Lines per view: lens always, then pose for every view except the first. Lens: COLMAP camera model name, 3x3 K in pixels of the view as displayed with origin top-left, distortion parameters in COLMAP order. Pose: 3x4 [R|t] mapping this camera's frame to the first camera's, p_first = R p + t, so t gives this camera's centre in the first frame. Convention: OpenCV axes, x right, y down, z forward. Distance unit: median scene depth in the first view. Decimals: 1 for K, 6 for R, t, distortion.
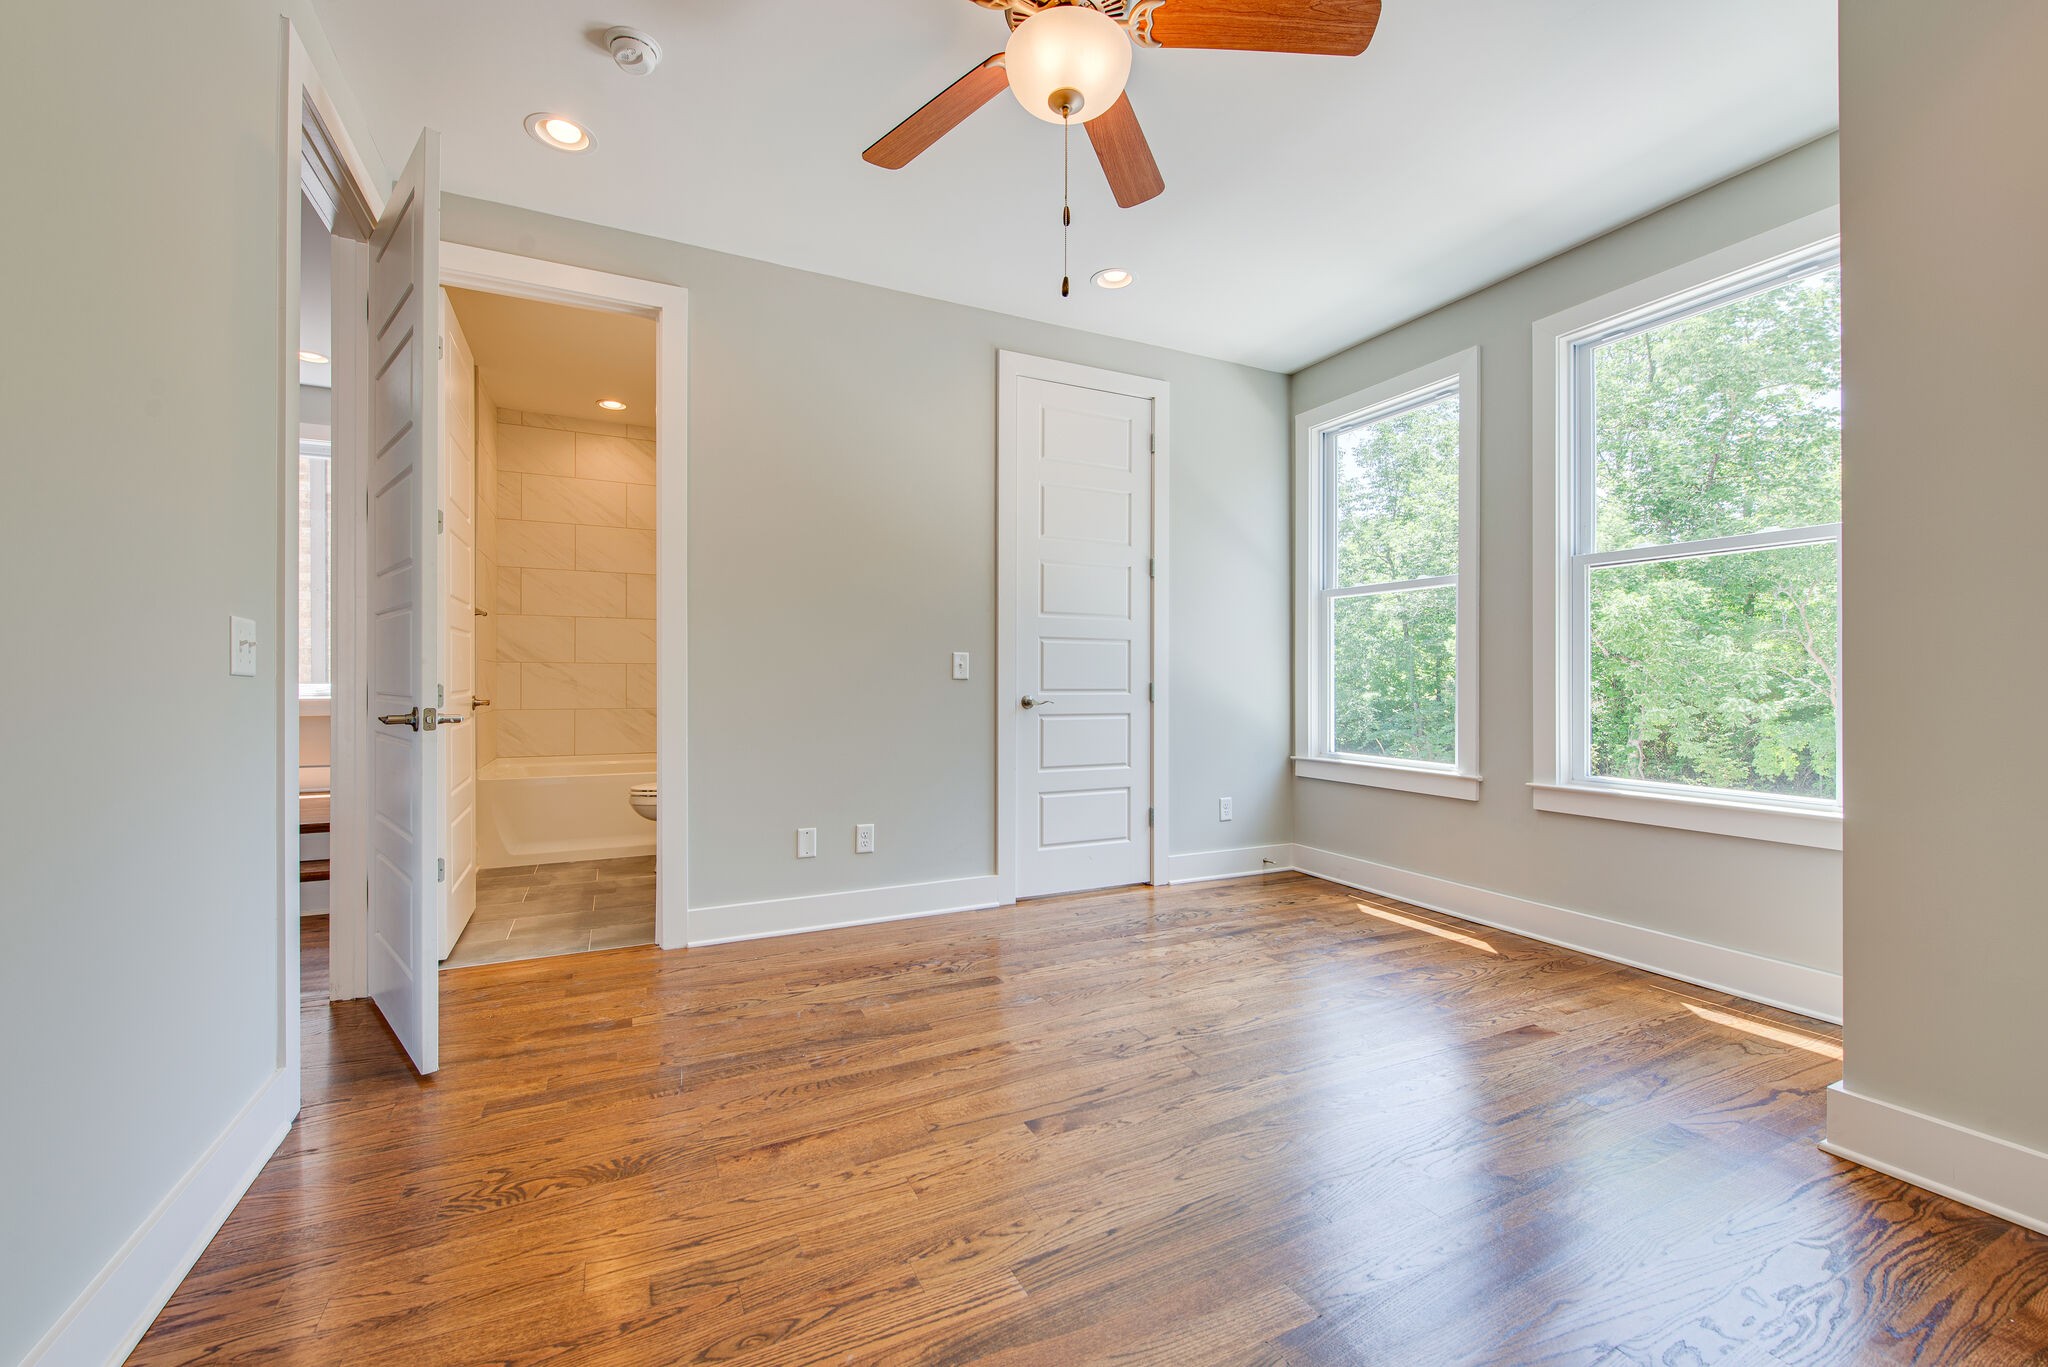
lens RADIAL K [[879.3, 0, 1070.7], [0, 879.3, 686.9], [0, 0, 1]] dist [0.010962, -0.004169]
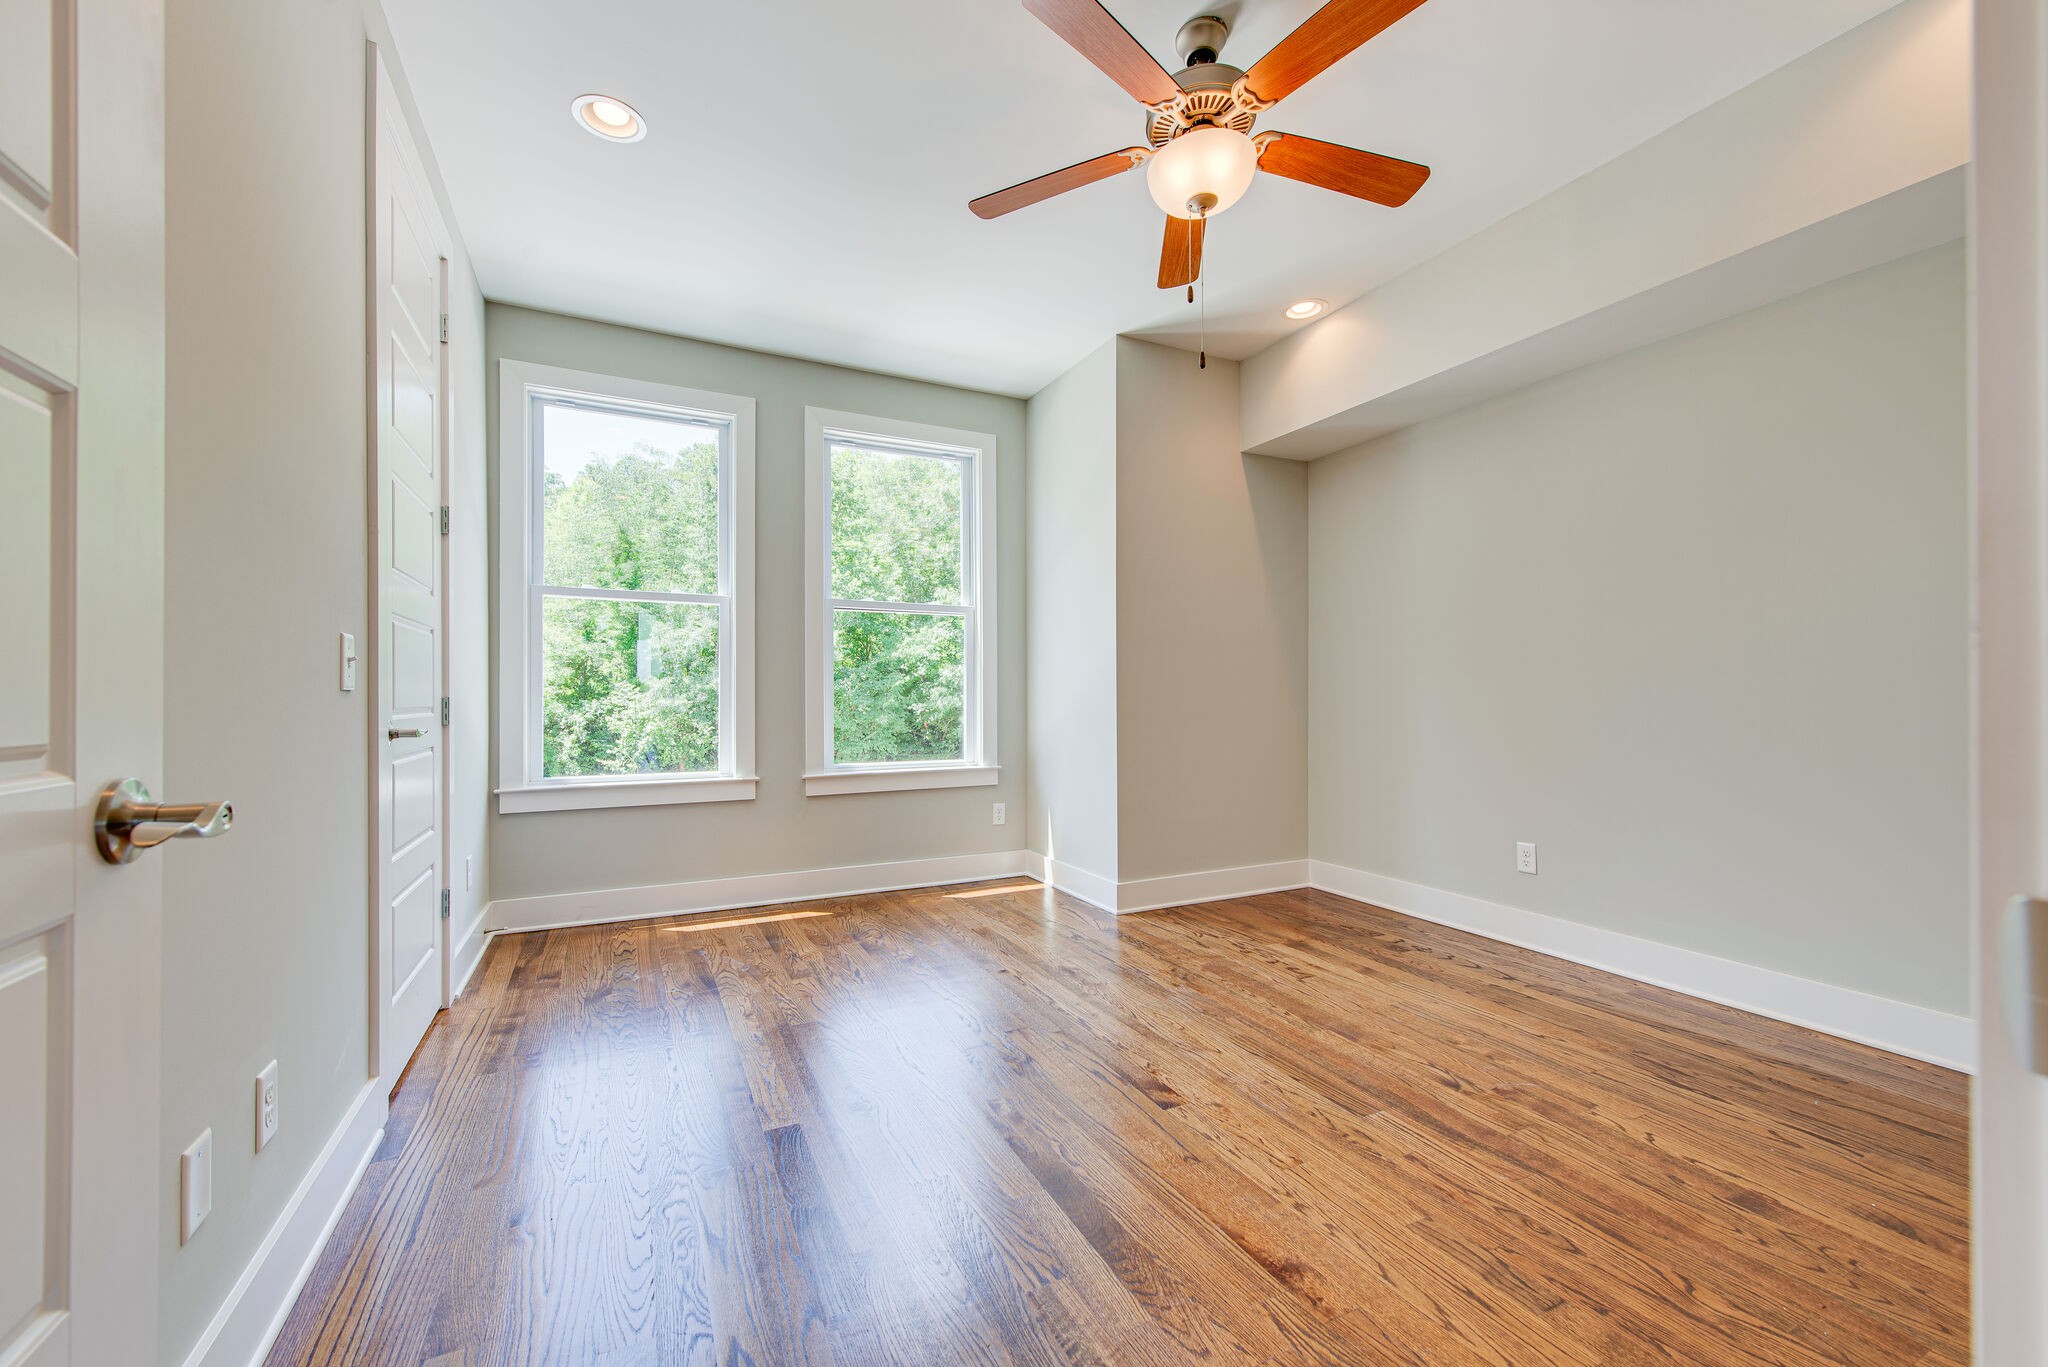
lens RADIAL K [[799.4, 0, 1018.4], [0, 799.4, 689.5], [0, 0, 1]] dist [0.004352, -0.001611]
pose [[0.010572, 0.005801, 0.999927, -0.737173], [0.011666, 0.999914, -0.005924, -0.001634], [-0.999876, 0.011728, 0.010504, 0.845083]]
